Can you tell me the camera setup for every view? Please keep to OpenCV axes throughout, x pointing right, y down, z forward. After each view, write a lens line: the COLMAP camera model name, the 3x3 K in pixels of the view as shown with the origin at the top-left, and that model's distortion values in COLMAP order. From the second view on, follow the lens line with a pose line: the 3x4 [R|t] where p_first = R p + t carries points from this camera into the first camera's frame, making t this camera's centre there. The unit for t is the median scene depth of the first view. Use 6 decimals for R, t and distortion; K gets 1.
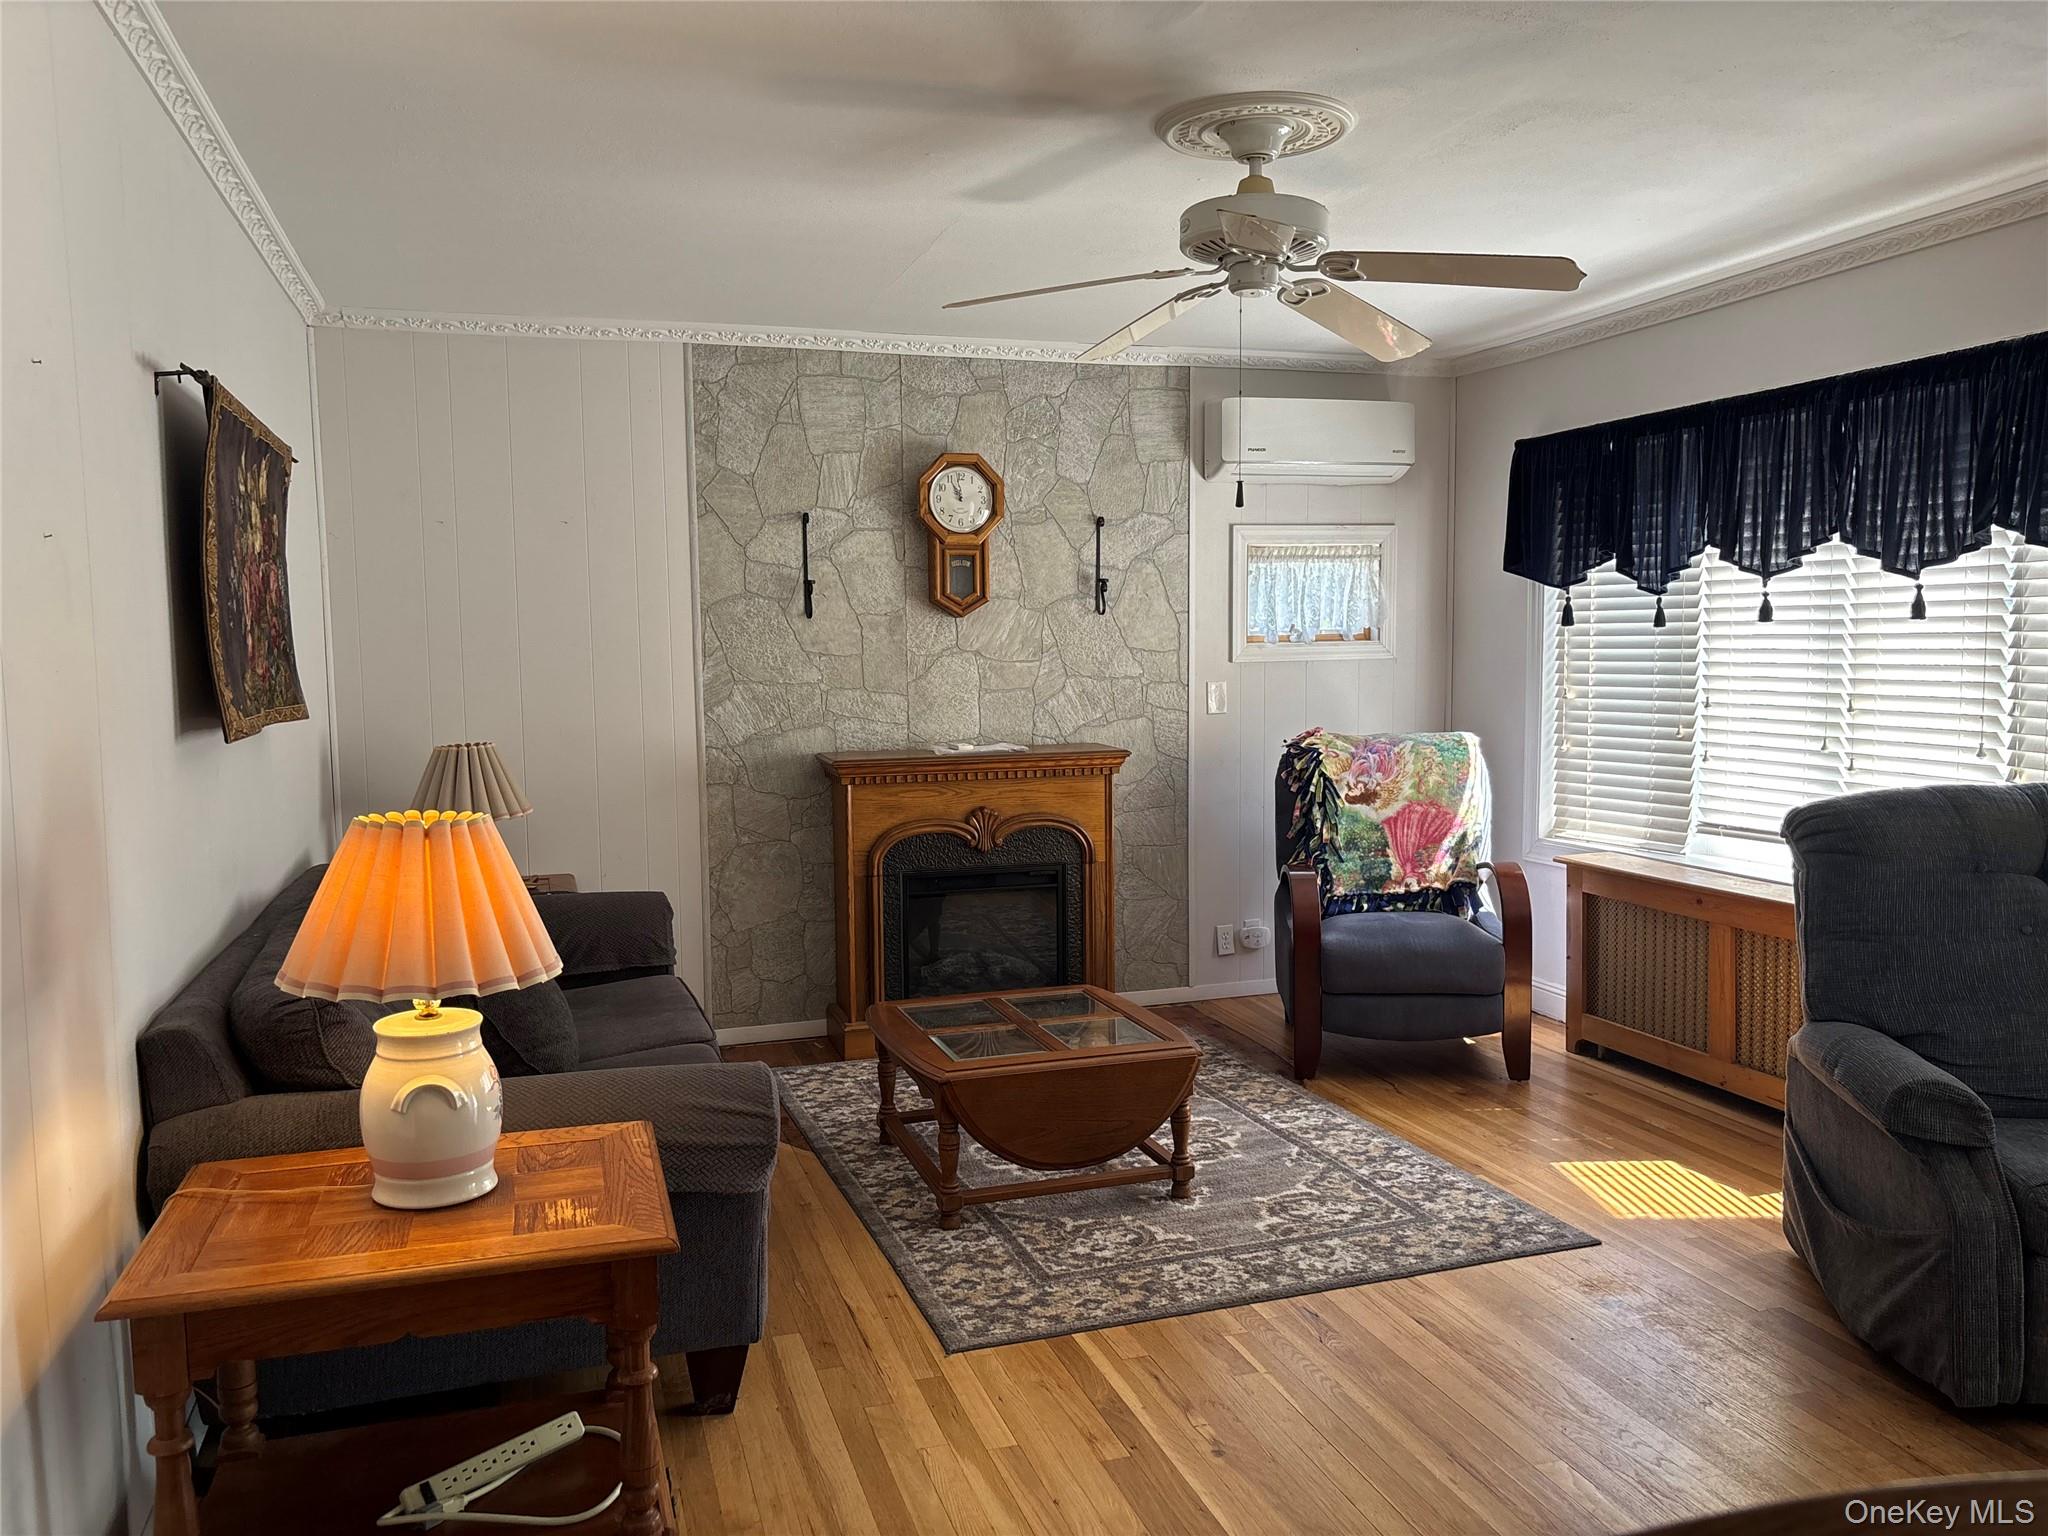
lens RADIAL K [[1547.5, 0, 1029.1], [0, 1547.5, 781.4], [0, 0, 1]] dist [0.048113, -0.055538]
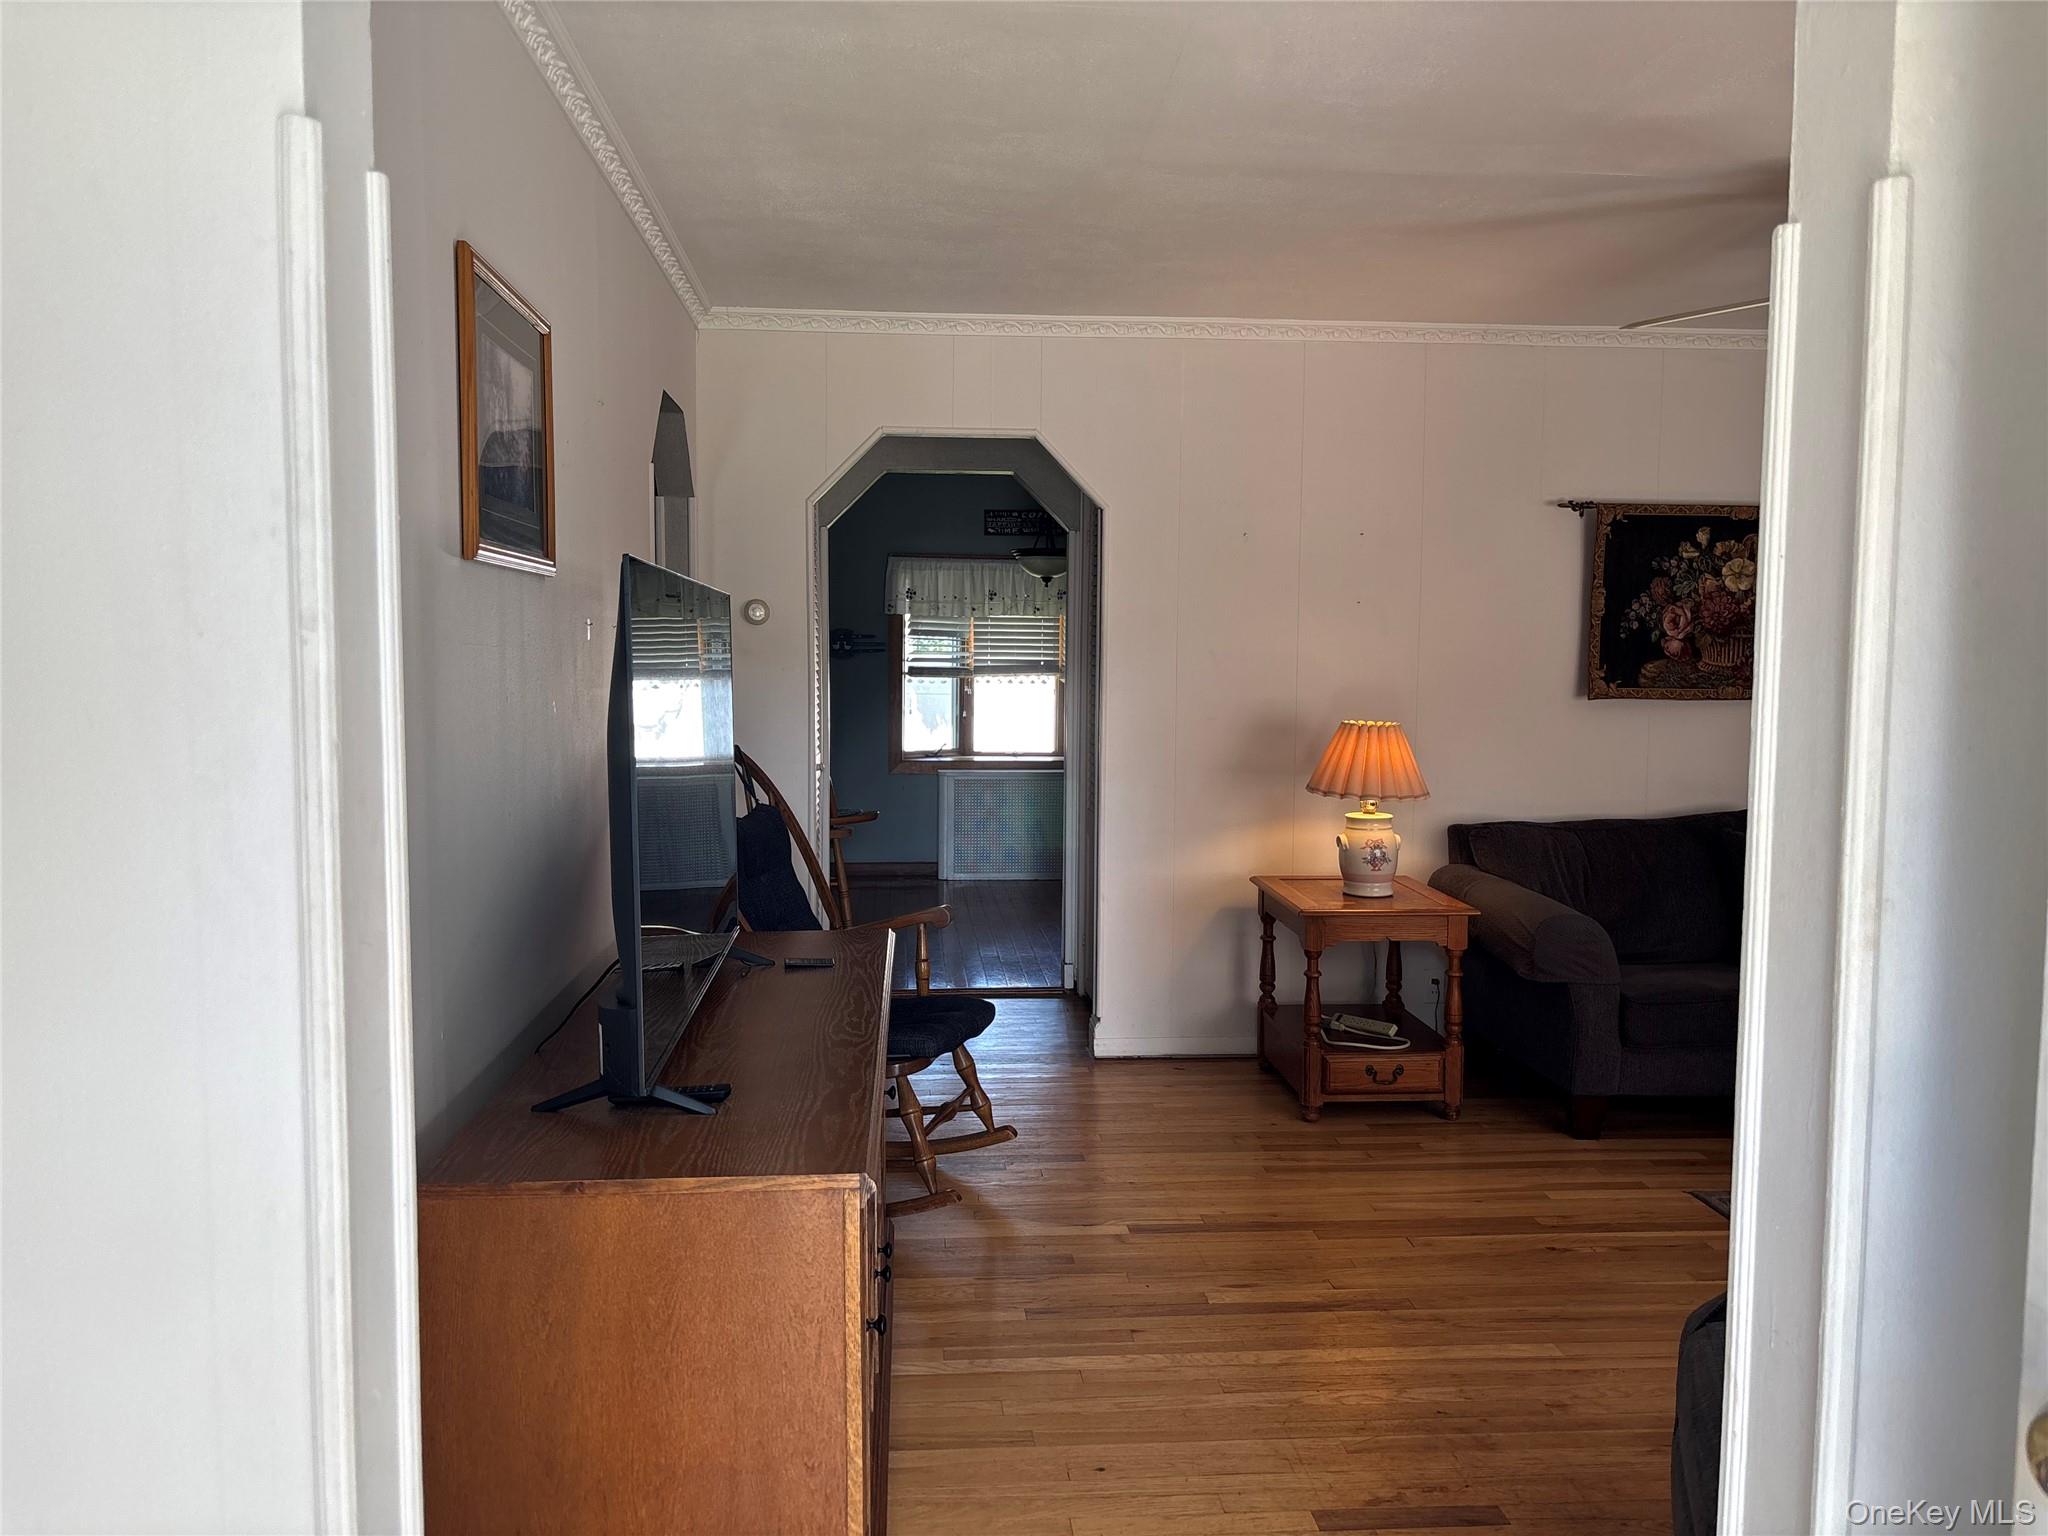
lens RADIAL K [[1547.5, 0, 1037.4], [0, 1547.5, 760.5], [0, 0, 1]] dist [0.048113, -0.055538]
pose [[-0.222920, 0.079196, -0.971615, 0.750167], [-0.095470, 0.990130, 0.102609, -0.042503], [0.970151, 0.115634, -0.213159, 0.401723]]
